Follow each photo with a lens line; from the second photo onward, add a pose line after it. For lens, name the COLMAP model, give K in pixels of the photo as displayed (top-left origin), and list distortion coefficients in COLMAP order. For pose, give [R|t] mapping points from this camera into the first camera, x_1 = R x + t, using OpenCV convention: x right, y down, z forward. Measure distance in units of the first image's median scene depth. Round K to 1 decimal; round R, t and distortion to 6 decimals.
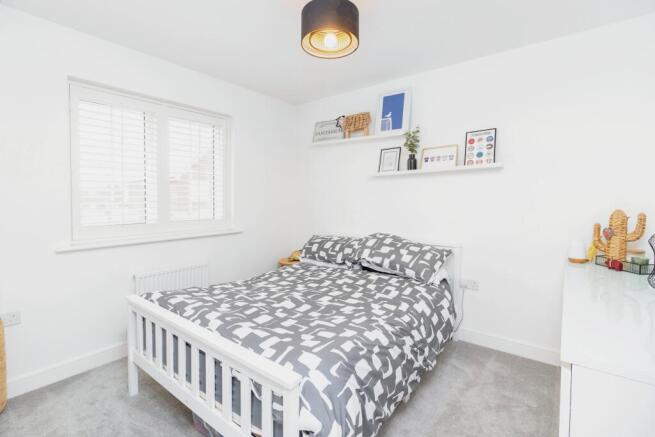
lens RADIAL K [[307.3, 0, 326.6], [0, 307.3, 200.8], [0, 0, 1]] dist [-0.000785, -0.000083]
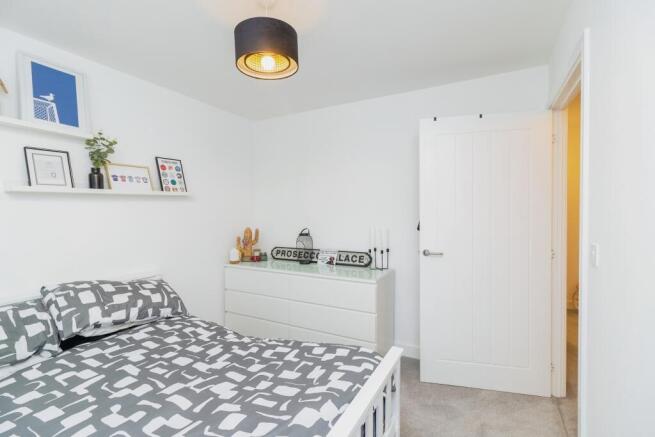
lens RADIAL K [[303.0, 0, 332.1], [0, 303.0, 215.0], [0, 0, 1]] dist [0.000444, 0.000016]
pose [[-0.181851, -0.007306, 0.983299, -0.619848], [0.019303, 0.999753, 0.010998, -0.038349], [-0.983137, 0.020980, -0.181665, 0.650310]]
